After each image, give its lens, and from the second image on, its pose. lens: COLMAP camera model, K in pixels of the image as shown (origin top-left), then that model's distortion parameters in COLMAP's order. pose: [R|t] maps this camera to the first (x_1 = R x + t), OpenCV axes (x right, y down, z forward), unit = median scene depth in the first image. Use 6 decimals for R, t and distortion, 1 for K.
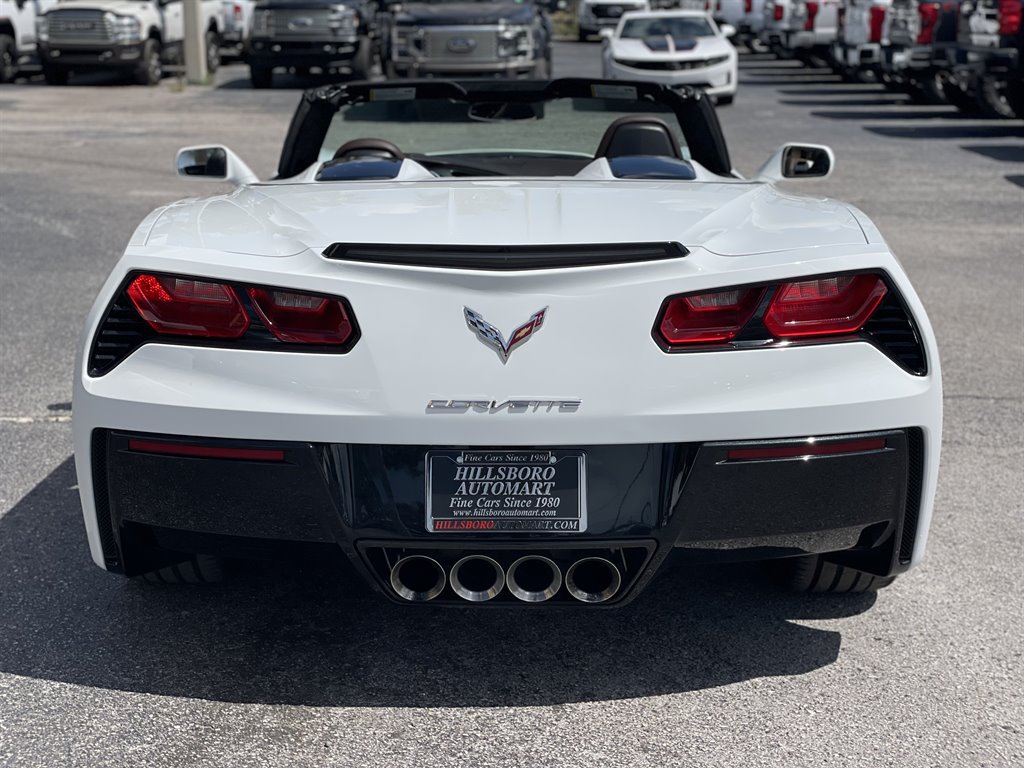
lens RADIAL K [[1535.6, 0, 504.6], [0, 1535.6, 366.1], [0, 0, 1]] dist [0.104279, 0.000000]
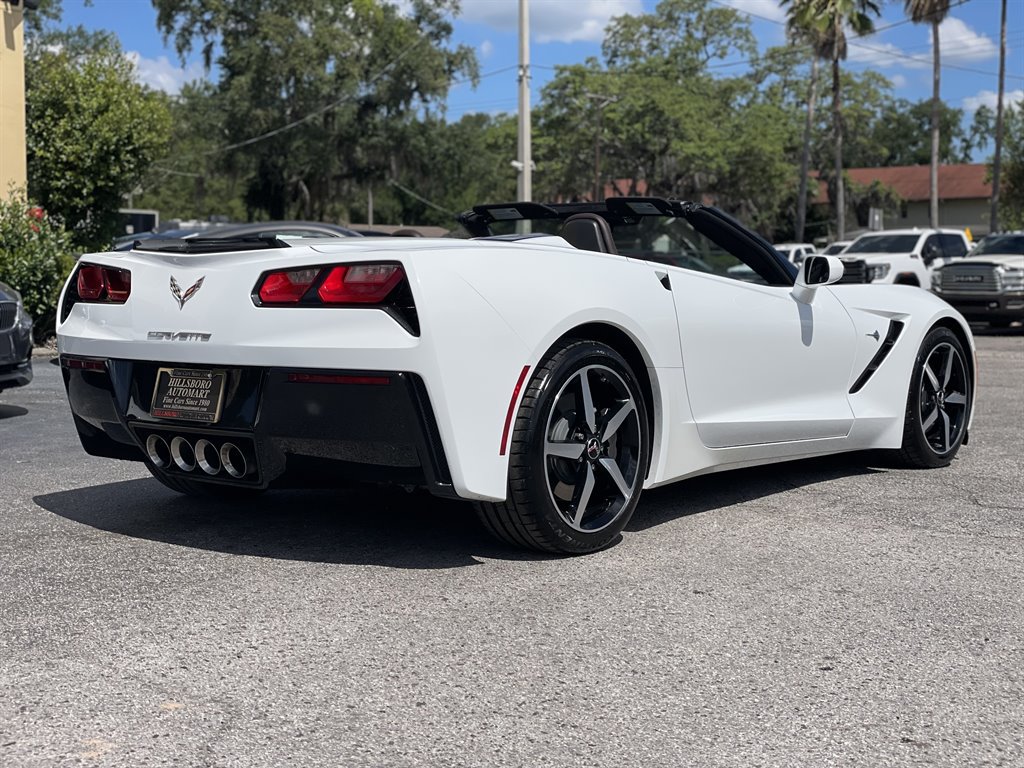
lens RADIAL K [[1535.6, 0, 485.9], [0, 1535.6, 369.0], [0, 0, 1]] dist [0.104279, 0.000000]
pose [[0.781757, 0.040631, -0.622259, 1.168188], [-0.149443, 0.981003, -0.123694, 0.196138], [0.605412, 0.189691, 0.772977, -0.045091]]
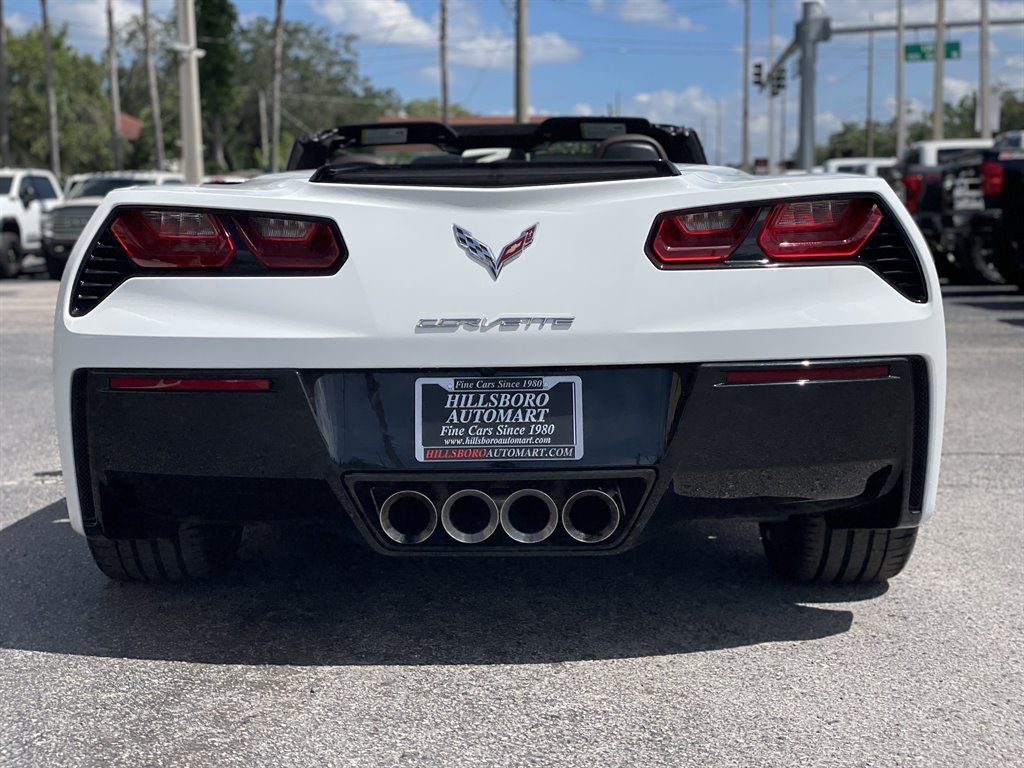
lens RADIAL K [[1535.6, 0, 501.1], [0, 1535.6, 355.7], [0, 0, 1]] dist [0.104279, 0.000000]
pose [[0.999899, -0.014226, -0.000398, 0.003275], [0.014020, 0.989490, -0.143920, 0.172473], [0.002441, 0.143900, 0.989589, 0.035423]]
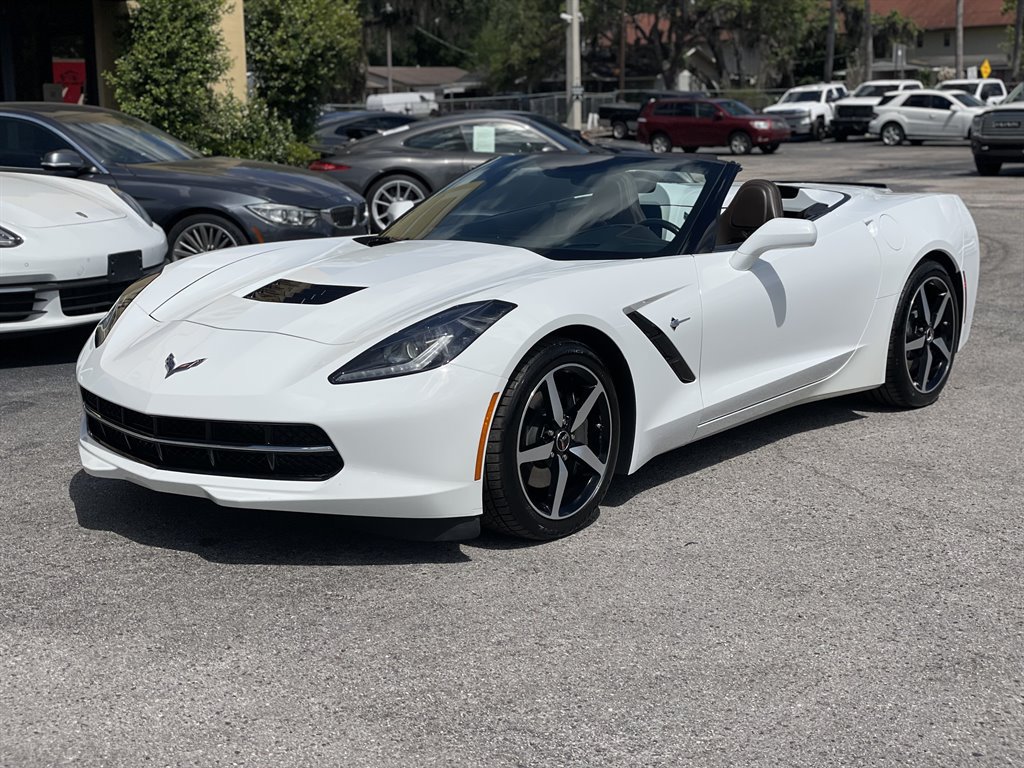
lens RADIAL K [[1535.6, 0, 497.3], [0, 1535.6, 361.7], [0, 0, 1]] dist [0.104279, 0.000000]
pose [[0.785571, 0.085080, -0.612894, 1.387953], [-0.126668, 0.991638, -0.024700, 0.304573], [0.605668, 0.097037, 0.789779, -1.174949]]
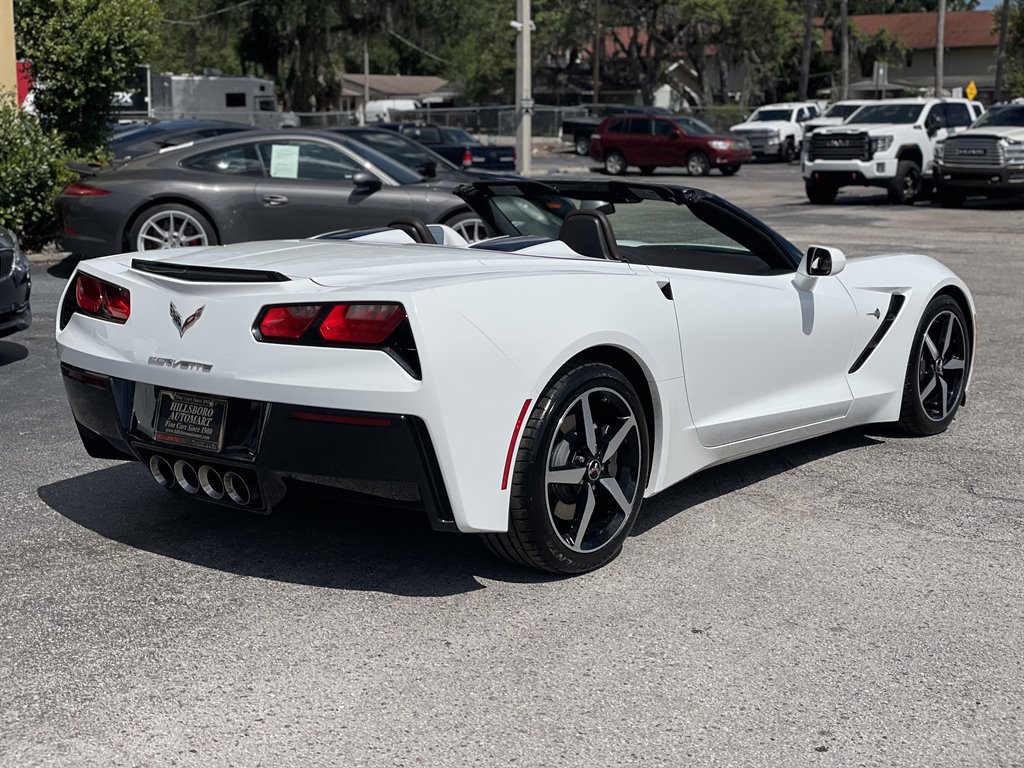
lens RADIAL K [[1535.6, 0, 492.3], [0, 1535.6, 371.1], [0, 0, 1]] dist [0.104279, 0.000000]
pose [[0.785058, 0.101349, -0.611075, 1.154990], [-0.147844, 0.988670, -0.025963, 0.024784], [0.601520, 0.110727, 0.791147, -0.075068]]
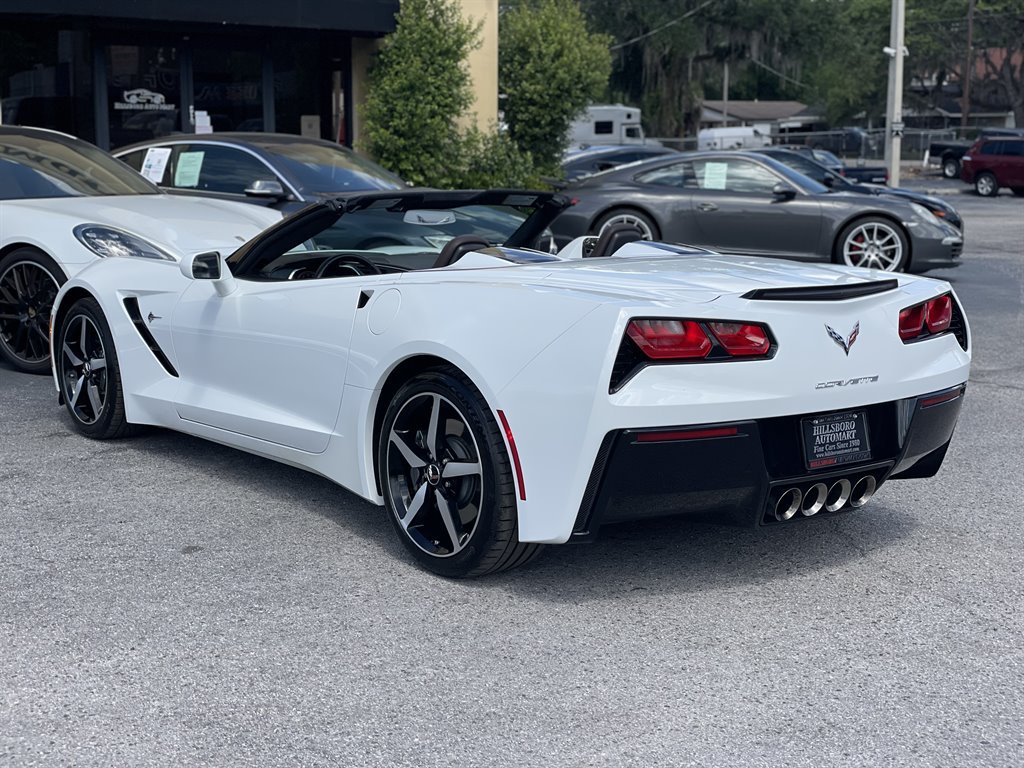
lens RADIAL K [[1535.6, 0, 487.6], [0, 1535.6, 369.0], [0, 0, 1]] dist [0.104279, 0.000000]
pose [[0.626569, 0.111849, -0.771298, 1.671970], [-0.183353, 0.983026, -0.006395, 0.245131], [0.757491, 0.145427, 0.636442, -0.934896]]
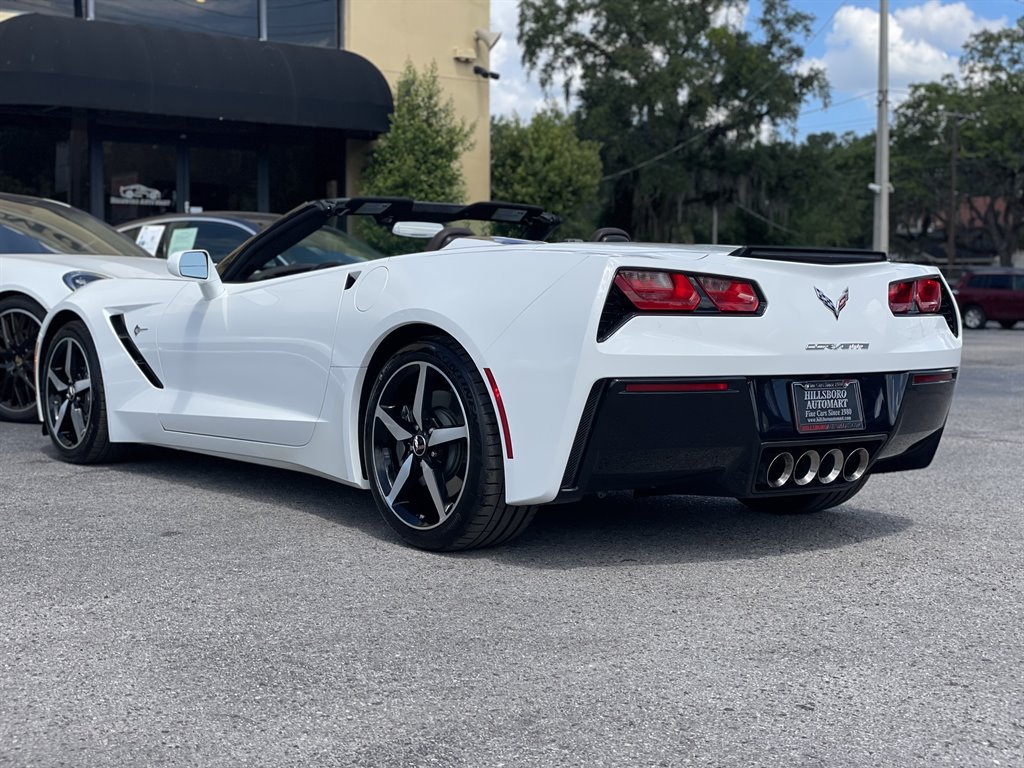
lens RADIAL K [[1535.6, 0, 489.7], [0, 1535.6, 360.3], [0, 0, 1]] dist [0.104279, 0.000000]
pose [[0.630904, 0.035525, -0.775047, 1.675231], [-0.185851, 0.976788, -0.106514, 0.418601], [0.753273, 0.211243, 0.622861, -0.887214]]
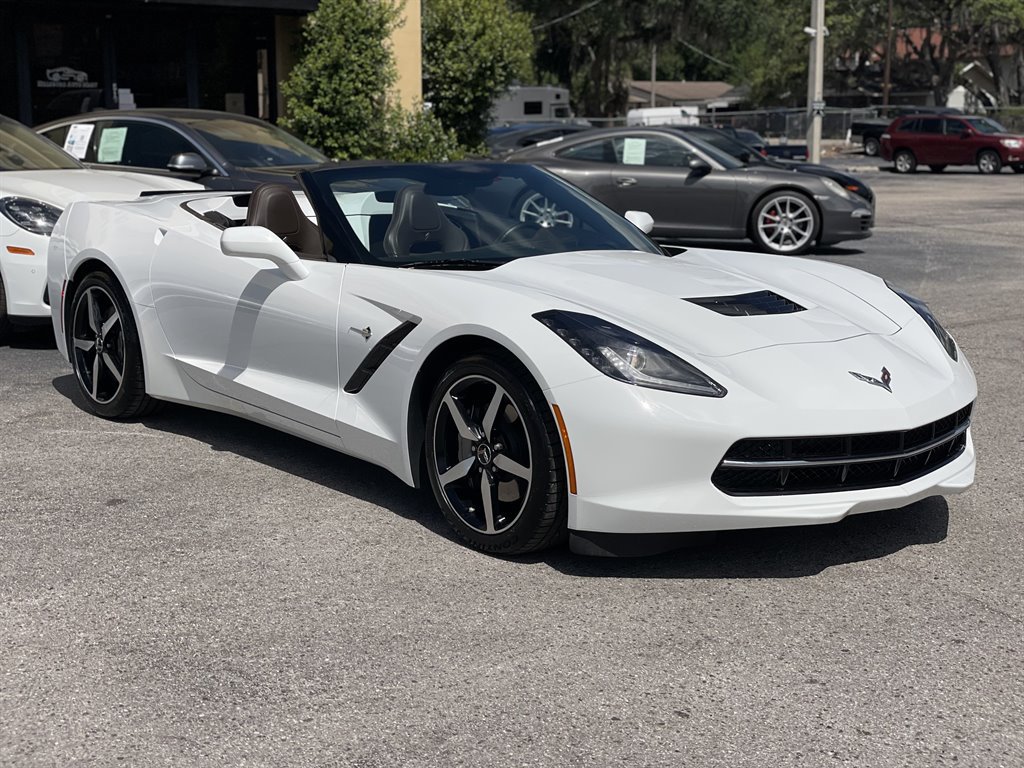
lens RADIAL K [[1535.6, 0, 491.2], [0, 1535.6, 361.1], [0, 0, 1]] dist [0.104279, 0.000000]
pose [[0.662140, 0.109436, -0.741347, 1.763581], [-0.171578, 0.985140, -0.007822, 0.269700], [0.729474, 0.132378, 0.671077, -0.970571]]
